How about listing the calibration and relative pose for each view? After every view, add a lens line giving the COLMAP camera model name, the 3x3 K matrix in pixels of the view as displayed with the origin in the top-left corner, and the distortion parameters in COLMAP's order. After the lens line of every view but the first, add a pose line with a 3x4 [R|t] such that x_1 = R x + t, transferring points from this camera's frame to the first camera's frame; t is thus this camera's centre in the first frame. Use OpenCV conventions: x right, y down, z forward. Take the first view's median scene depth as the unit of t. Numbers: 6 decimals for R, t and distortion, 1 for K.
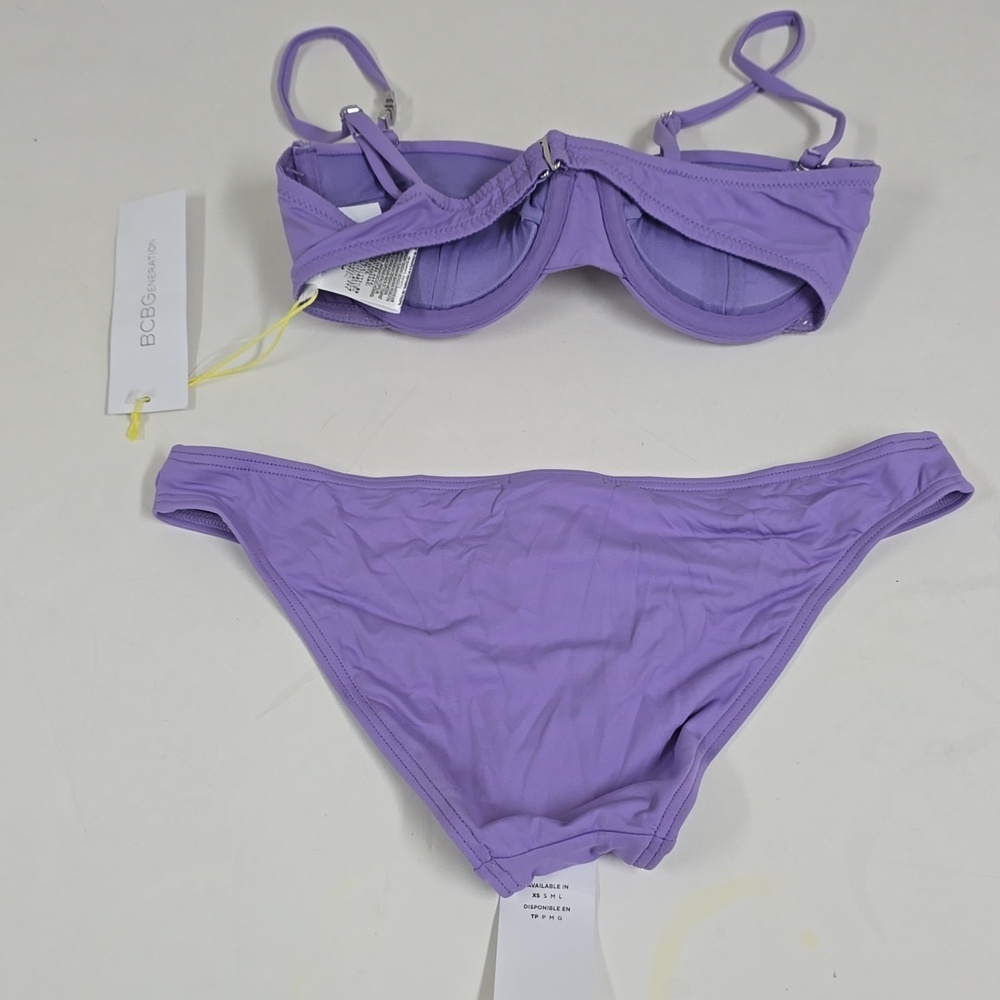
lens RADIAL K [[1493.2, 0, 500.0], [0, 1493.2, 483.9], [0, 0, 1]] dist [0.174481, -0.701034]
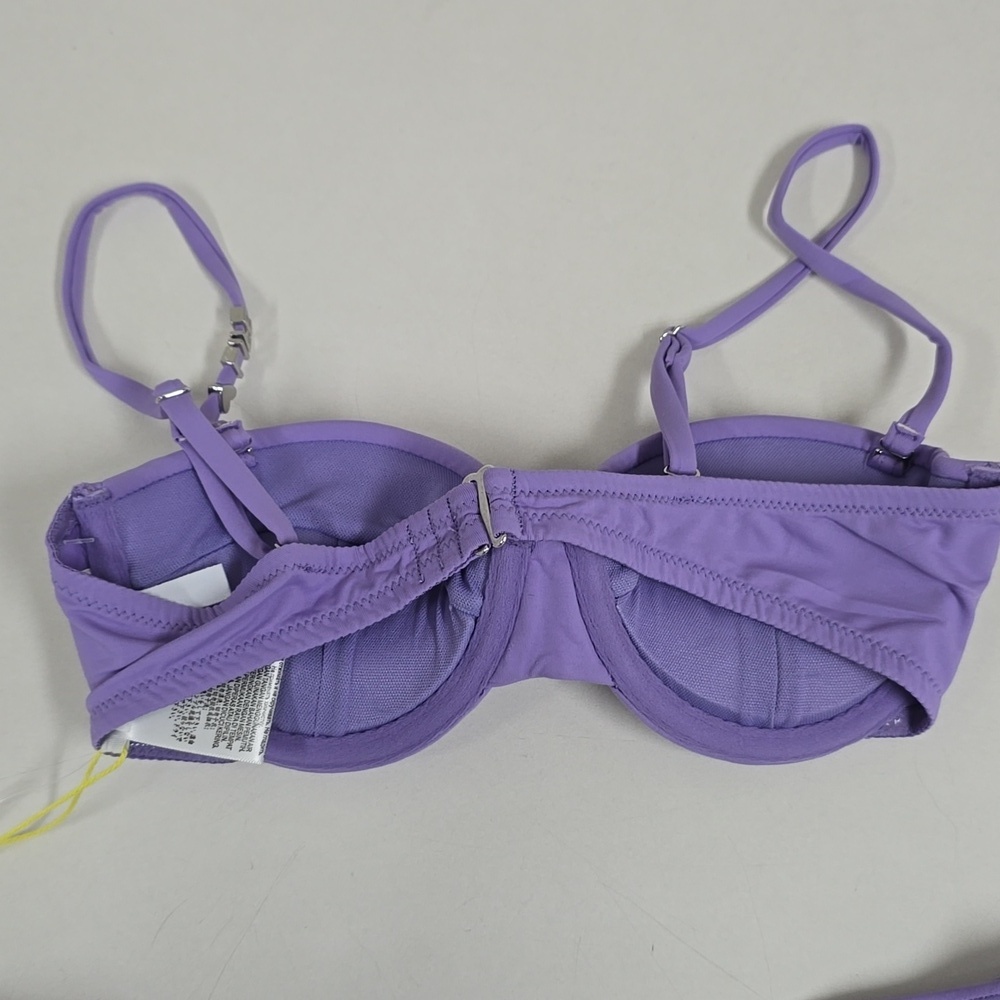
lens RADIAL K [[1493.2, 0, 500.0], [0, 1493.2, 483.9], [0, 0, 1]] dist [0.174481, -0.701034]
pose [[0.998891, -0.045461, 0.012249, 0.031981], [0.041838, 0.976382, 0.211963, -0.377776], [-0.021596, -0.211216, 0.977201, 0.423441]]
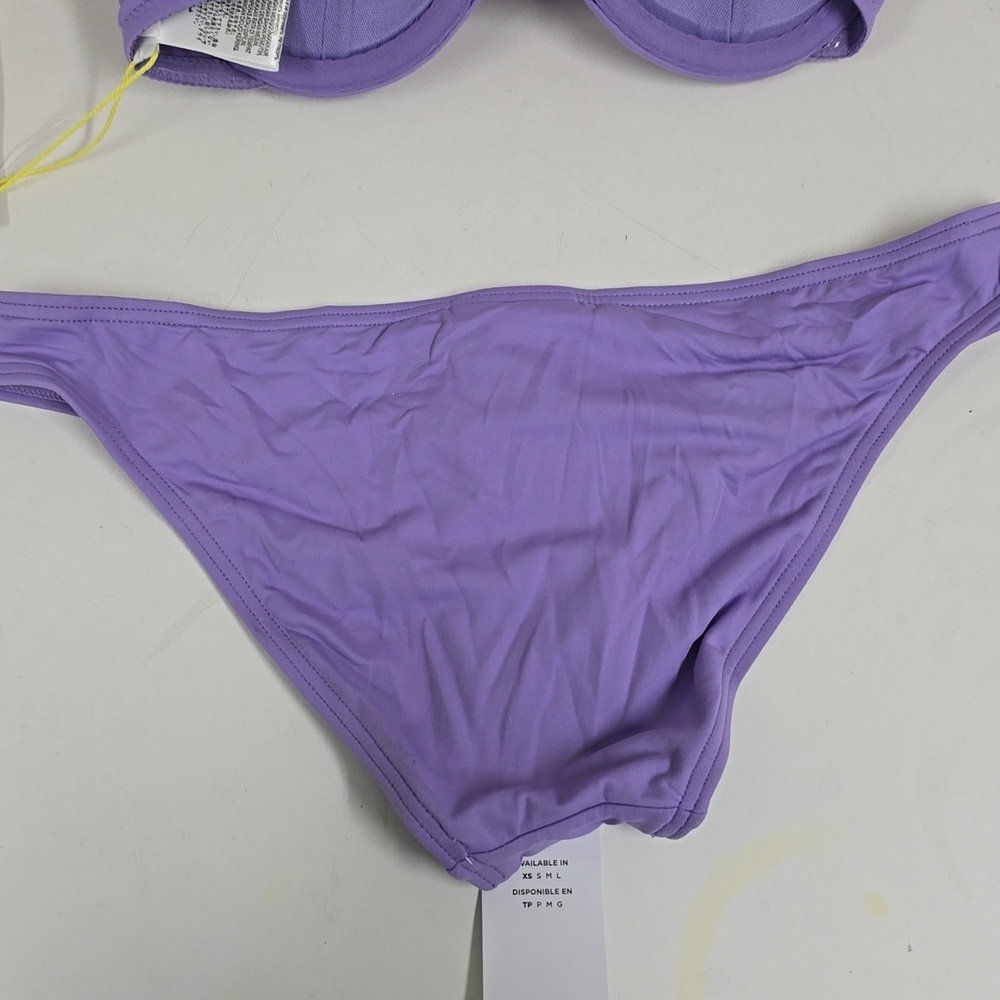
lens RADIAL K [[1493.2, 0, 500.0], [0, 1493.2, 483.9], [0, 0, 1]] dist [0.174481, -0.701034]
pose [[0.996497, -0.073944, 0.039052, -0.004862], [0.061204, 0.963143, 0.261933, -0.111753], [-0.056981, -0.258625, 0.964296, 0.266621]]
